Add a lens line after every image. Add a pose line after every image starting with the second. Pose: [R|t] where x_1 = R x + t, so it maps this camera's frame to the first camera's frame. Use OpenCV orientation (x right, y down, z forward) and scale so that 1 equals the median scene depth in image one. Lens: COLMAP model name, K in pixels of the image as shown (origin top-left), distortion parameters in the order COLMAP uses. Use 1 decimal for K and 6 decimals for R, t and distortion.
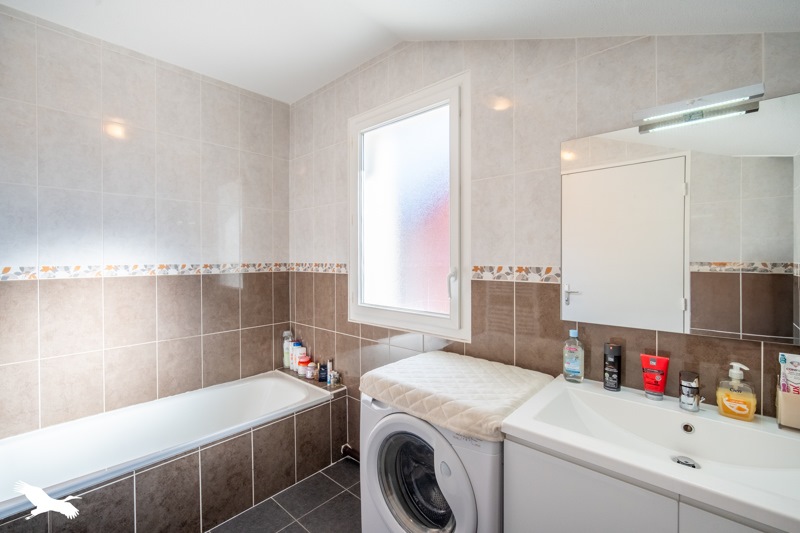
lens RADIAL K [[351.2, 0, 401.0], [0, 351.2, 257.8], [0, 0, 1]] dist [0.000407, 0.000025]
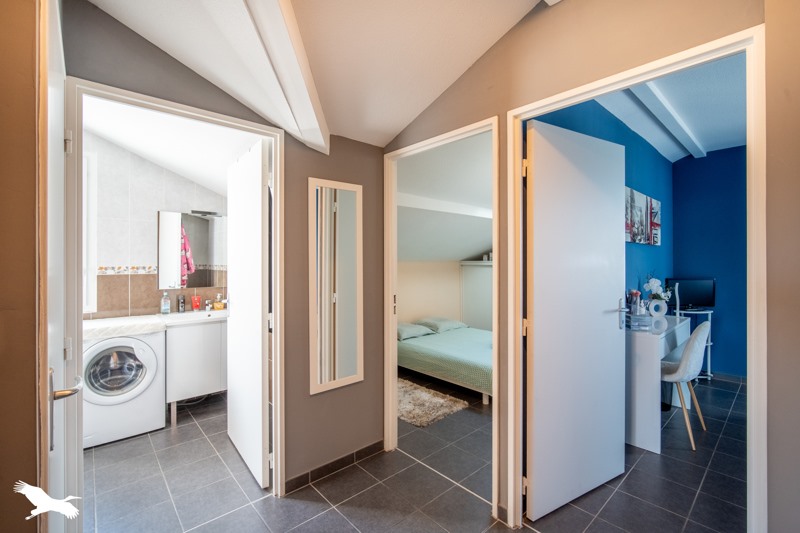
lens RADIAL K [[351.2, 0, 401.0], [0, 351.2, 261.9], [0, 0, 1]] dist [0.000407, 0.000025]
pose [[0.112711, 0.000957, 0.993627, -1.519099], [0.004843, 0.999987, -0.001512, 0.009931], [-0.993616, 0.004982, 0.112705, -0.760102]]
